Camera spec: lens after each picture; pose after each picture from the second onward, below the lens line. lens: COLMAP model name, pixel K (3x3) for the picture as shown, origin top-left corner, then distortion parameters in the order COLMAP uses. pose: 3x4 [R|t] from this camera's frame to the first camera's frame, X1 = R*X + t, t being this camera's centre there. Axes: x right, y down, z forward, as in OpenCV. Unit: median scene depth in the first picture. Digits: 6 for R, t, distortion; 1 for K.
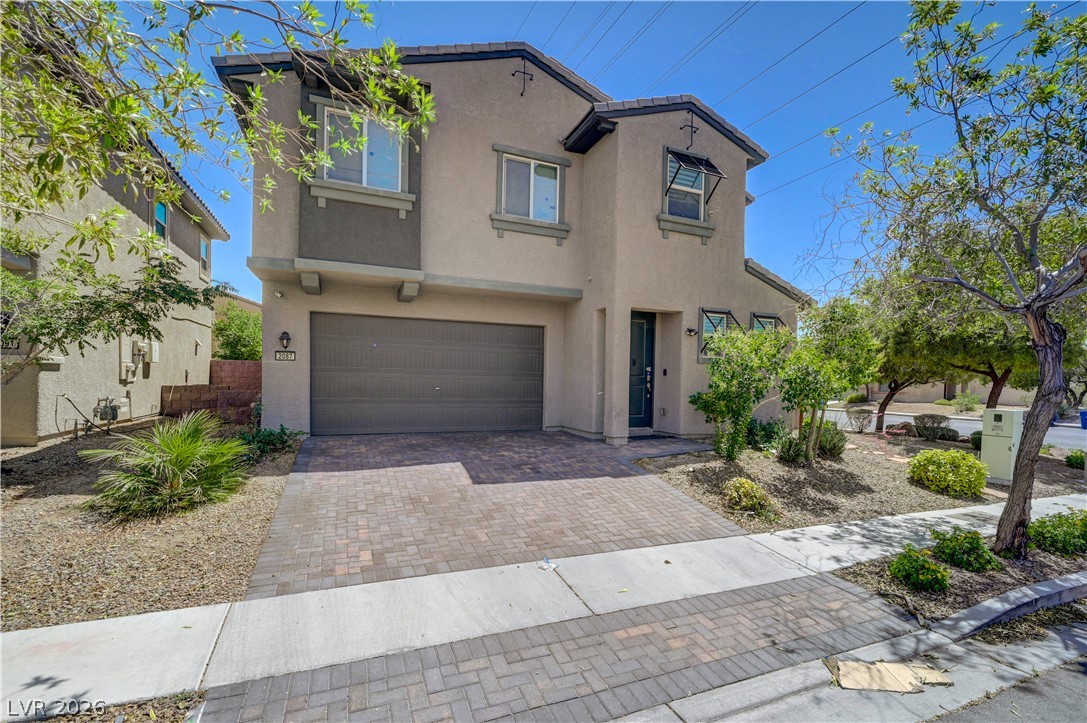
lens RADIAL K [[488.3, 0, 547.9], [0, 488.3, 385.9], [0, 0, 1]] dist [0.002214, 0.000147]
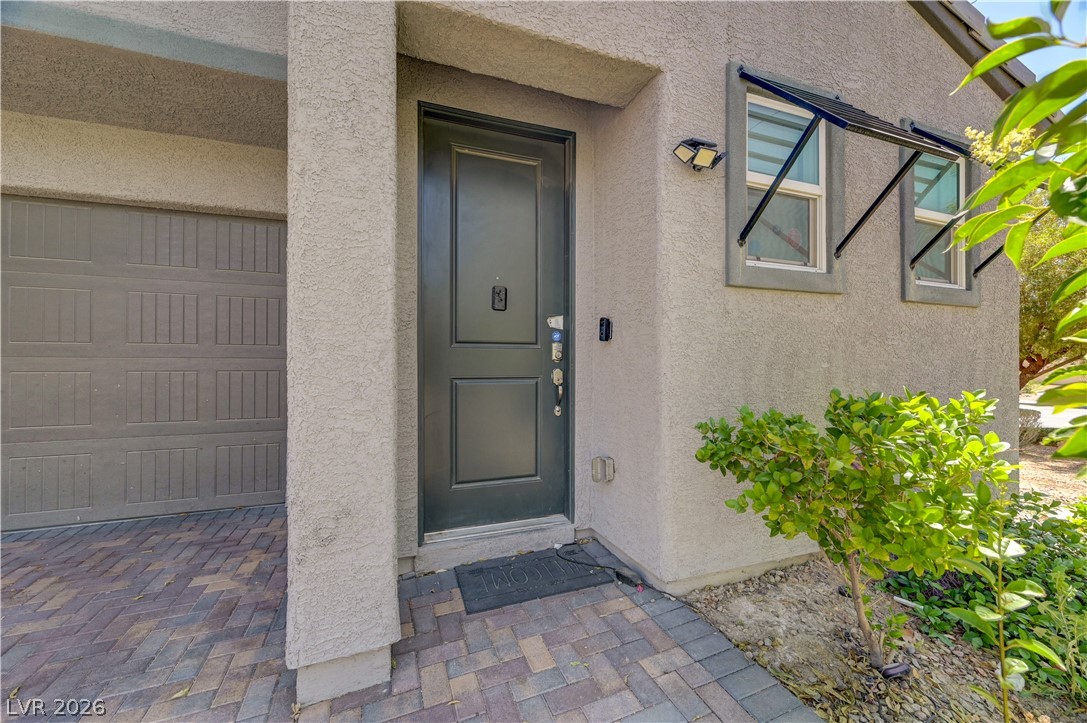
lens RADIAL K [[433.3, 0, 543.5], [0, 433.3, 361.5], [0, 0, 1]] dist [0.000523, 0.000012]
pose [[0.999475, -0.022205, -0.023576, 0.224459], [0.021813, 0.999621, -0.016776, -0.006049], [0.023940, 0.016253, 0.999581, 0.801379]]
